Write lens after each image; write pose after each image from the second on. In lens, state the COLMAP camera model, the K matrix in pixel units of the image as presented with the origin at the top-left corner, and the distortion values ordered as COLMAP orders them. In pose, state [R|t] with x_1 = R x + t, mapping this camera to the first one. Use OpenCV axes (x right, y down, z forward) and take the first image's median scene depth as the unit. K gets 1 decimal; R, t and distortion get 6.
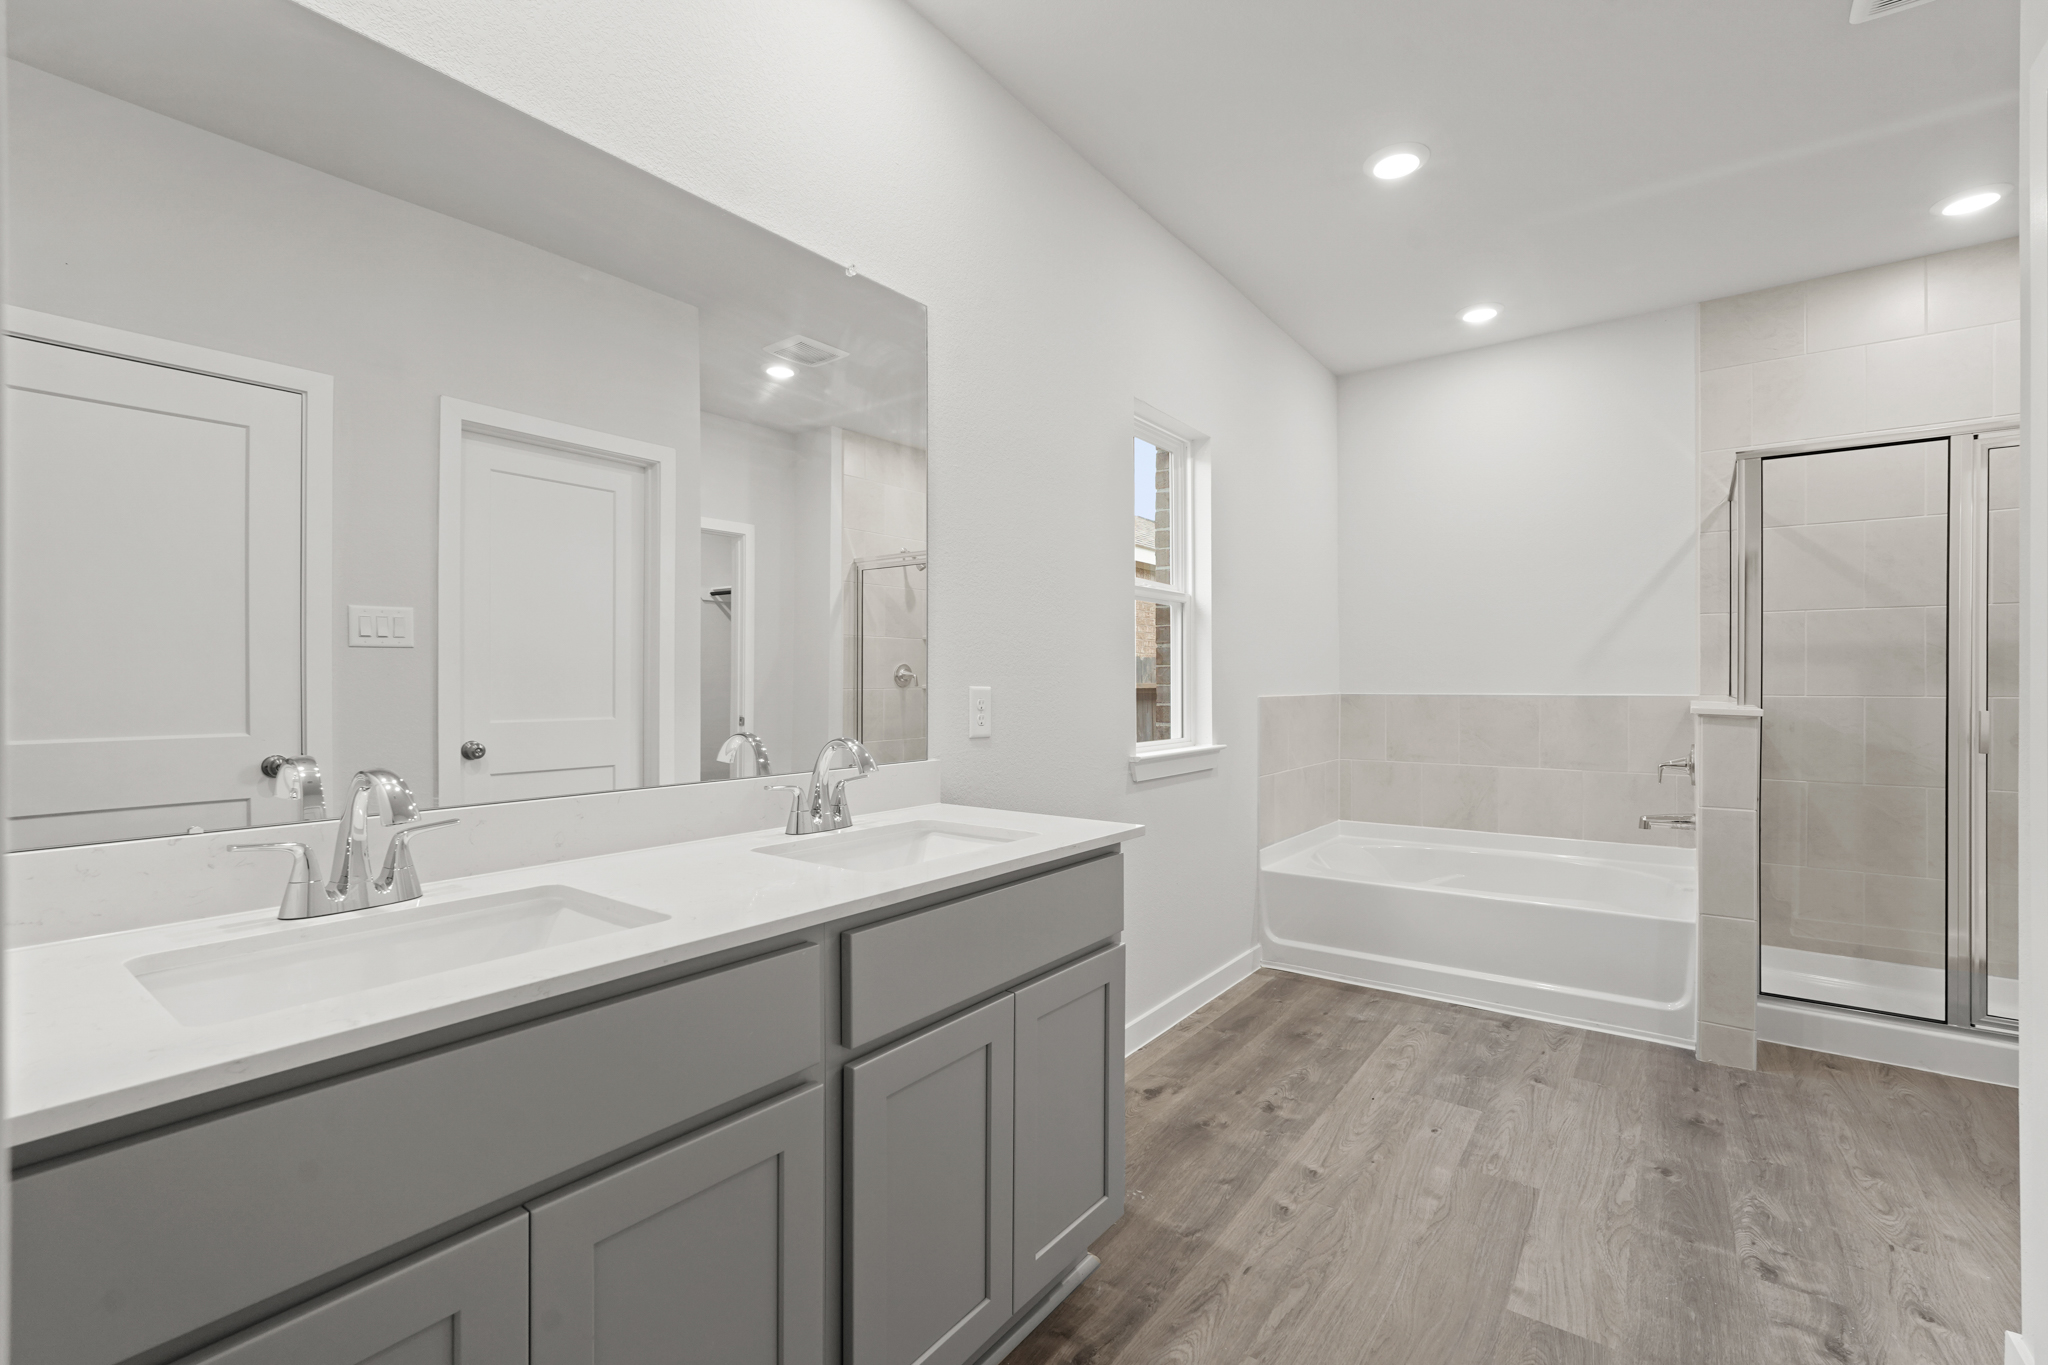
lens RADIAL K [[903.8, 0, 1013.2], [0, 903.8, 682.8], [0, 0, 1]] dist [-0.012679, 0.005240]
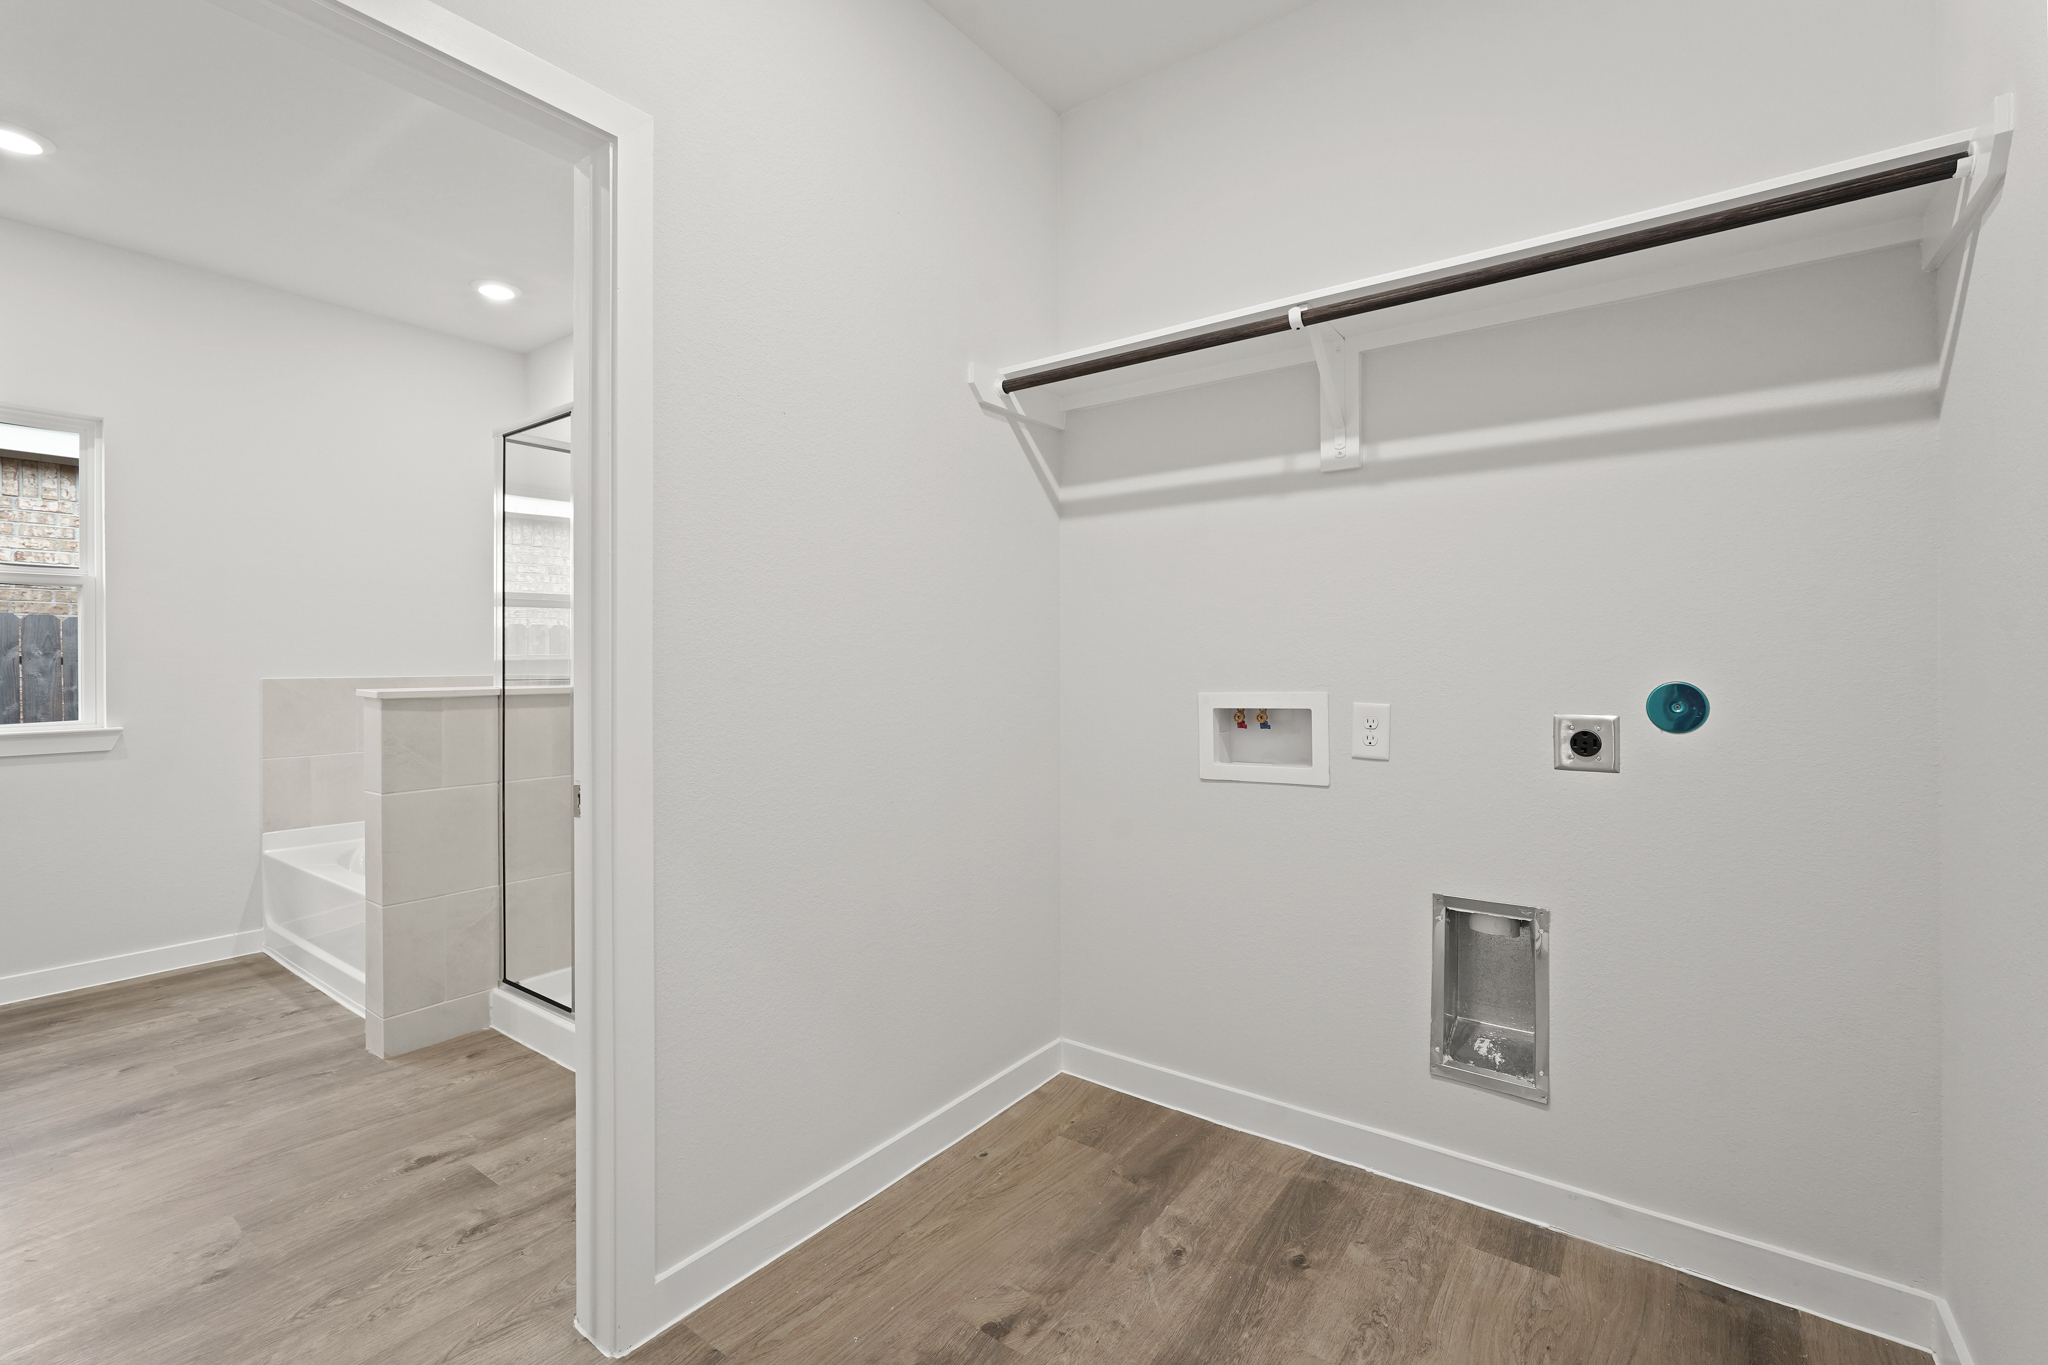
lens RADIAL K [[903.8, 0, 1022.1], [0, 903.8, 674.5], [0, 0, 1]] dist [-0.012679, 0.005240]
pose [[0.999851, 0.003137, 0.016989, 1.119665], [-0.003317, 0.999939, 0.010573, -0.000212], [-0.016955, -0.010628, 0.999800, 0.009809]]
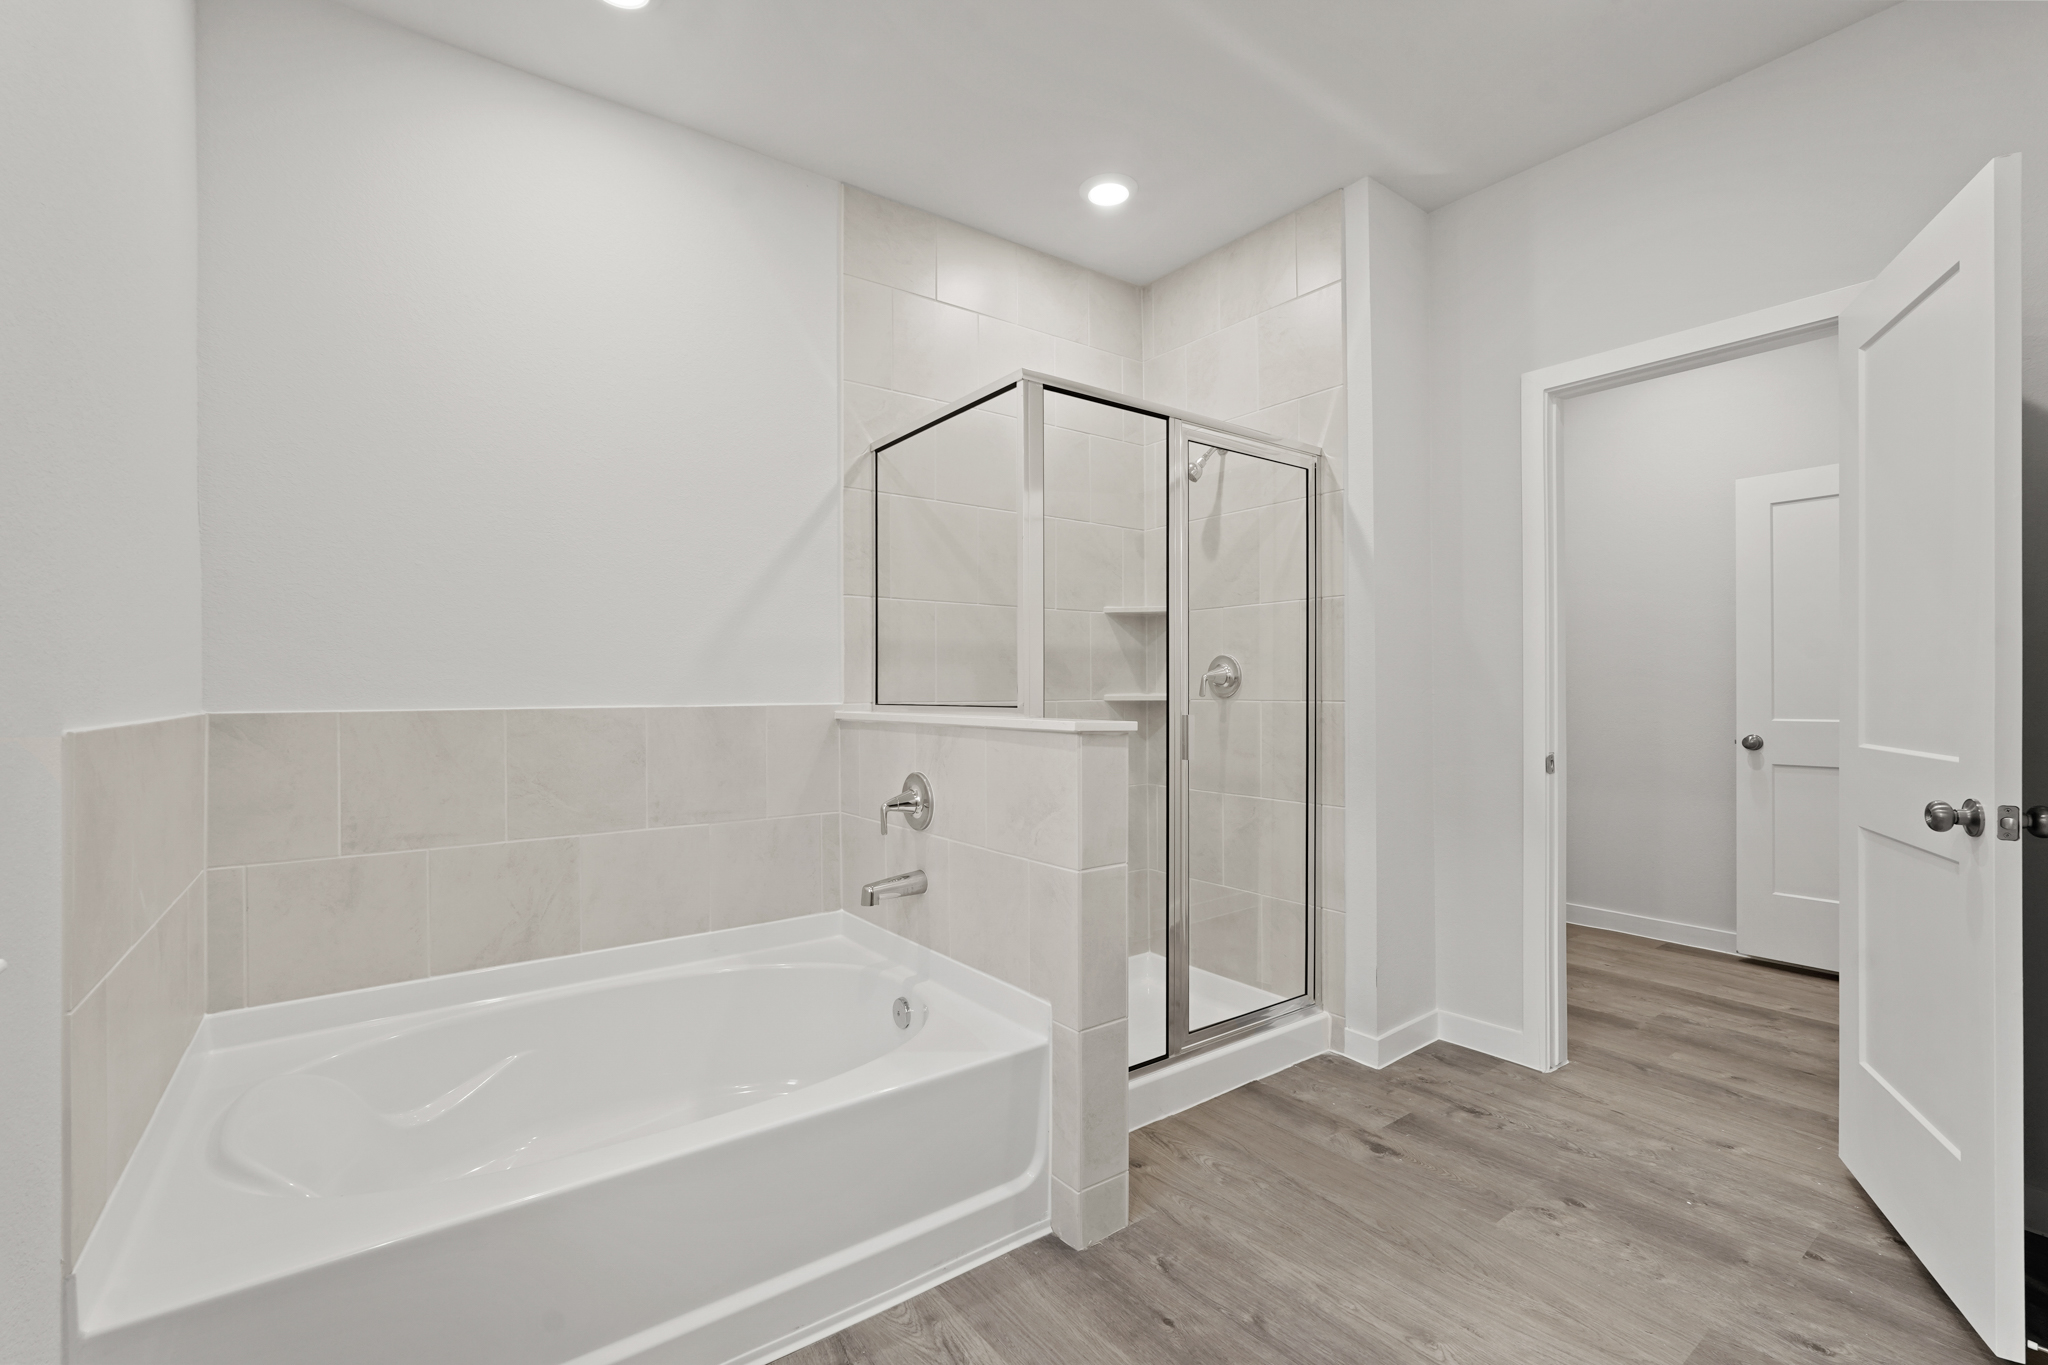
lens RADIAL K [[903.8, 0, 1024.0], [0, 903.8, 681.8], [0, 0, 1]] dist [-0.012679, 0.005240]
pose [[0.272302, 0.006498, 0.962190, 0.081149], [0.001905, 0.999972, -0.007292, 0.001659], [-0.962210, 0.003819, 0.272282, 0.655739]]
